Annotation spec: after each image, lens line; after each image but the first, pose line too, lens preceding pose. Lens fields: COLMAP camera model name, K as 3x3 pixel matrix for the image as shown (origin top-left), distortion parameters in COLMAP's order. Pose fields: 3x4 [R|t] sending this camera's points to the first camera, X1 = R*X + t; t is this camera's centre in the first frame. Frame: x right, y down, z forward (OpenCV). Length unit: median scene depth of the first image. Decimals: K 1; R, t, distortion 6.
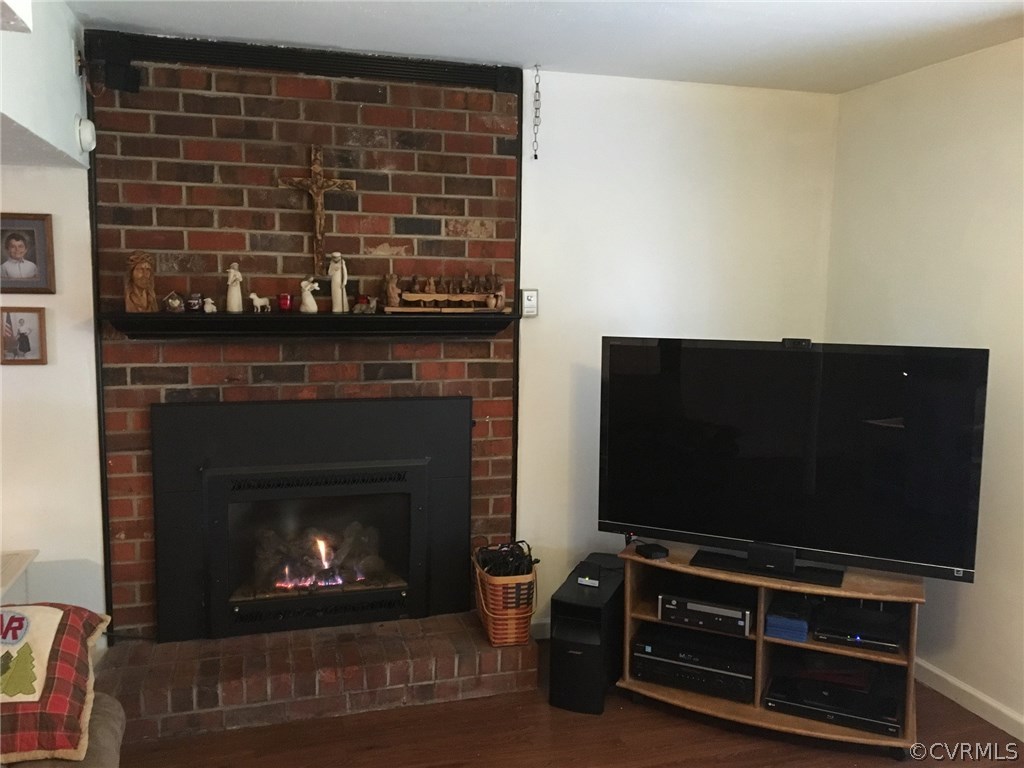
lens RADIAL K [[855.2, 0, 514.9], [0, 855.2, 387.0], [0, 0, 1]] dist [0.093249, -0.137954]
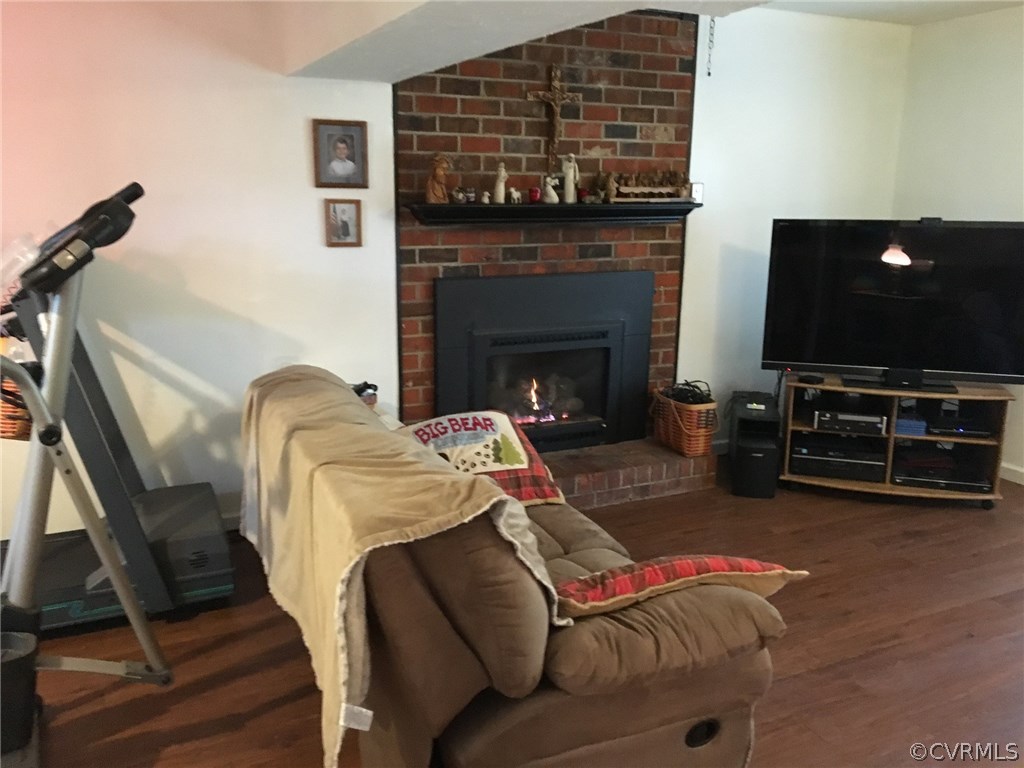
lens RADIAL K [[855.2, 0, 509.7], [0, 855.2, 391.7], [0, 0, 1]] dist [0.093249, -0.137954]
pose [[0.987877, -0.038280, 0.150445, -0.498254], [0.020556, 0.992842, 0.117650, 0.038355], [-0.153872, -0.113131, 0.981593, -0.256712]]
